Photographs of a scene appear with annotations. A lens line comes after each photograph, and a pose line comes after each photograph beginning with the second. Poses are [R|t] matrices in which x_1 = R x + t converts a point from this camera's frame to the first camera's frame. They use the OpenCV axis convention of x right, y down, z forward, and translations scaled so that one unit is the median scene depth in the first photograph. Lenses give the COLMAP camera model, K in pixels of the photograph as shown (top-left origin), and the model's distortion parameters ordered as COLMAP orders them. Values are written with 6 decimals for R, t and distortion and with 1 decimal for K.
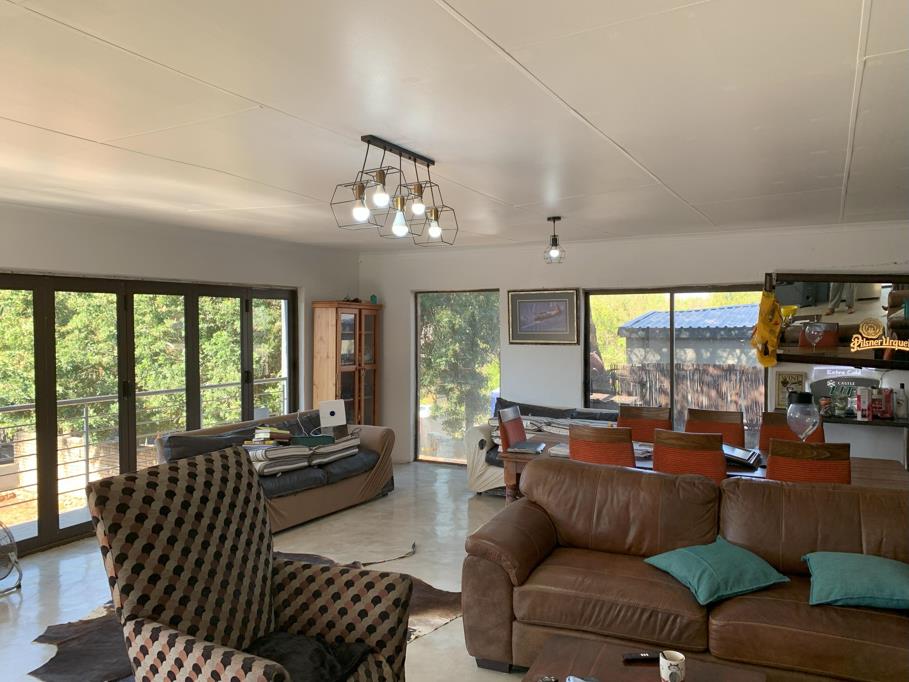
lens RADIAL K [[709.4, 0, 454.5], [0, 709.4, 341.0], [0, 0, 1]] dist [0.141978, -0.000282]
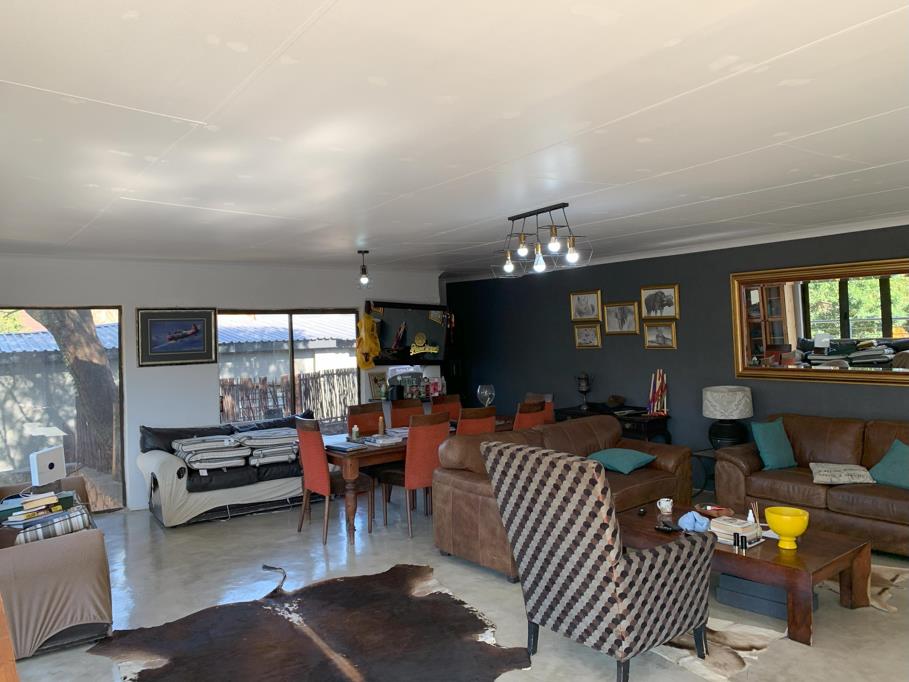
lens RADIAL K [[709.4, 0, 454.5], [0, 709.4, 341.0], [0, 0, 1]] dist [0.141978, -0.000282]
pose [[0.450090, -0.022669, 0.892696, -0.626634], [0.050580, 0.998720, -0.000141, -0.009101], [-0.891550, 0.045216, 0.450660, 0.233935]]
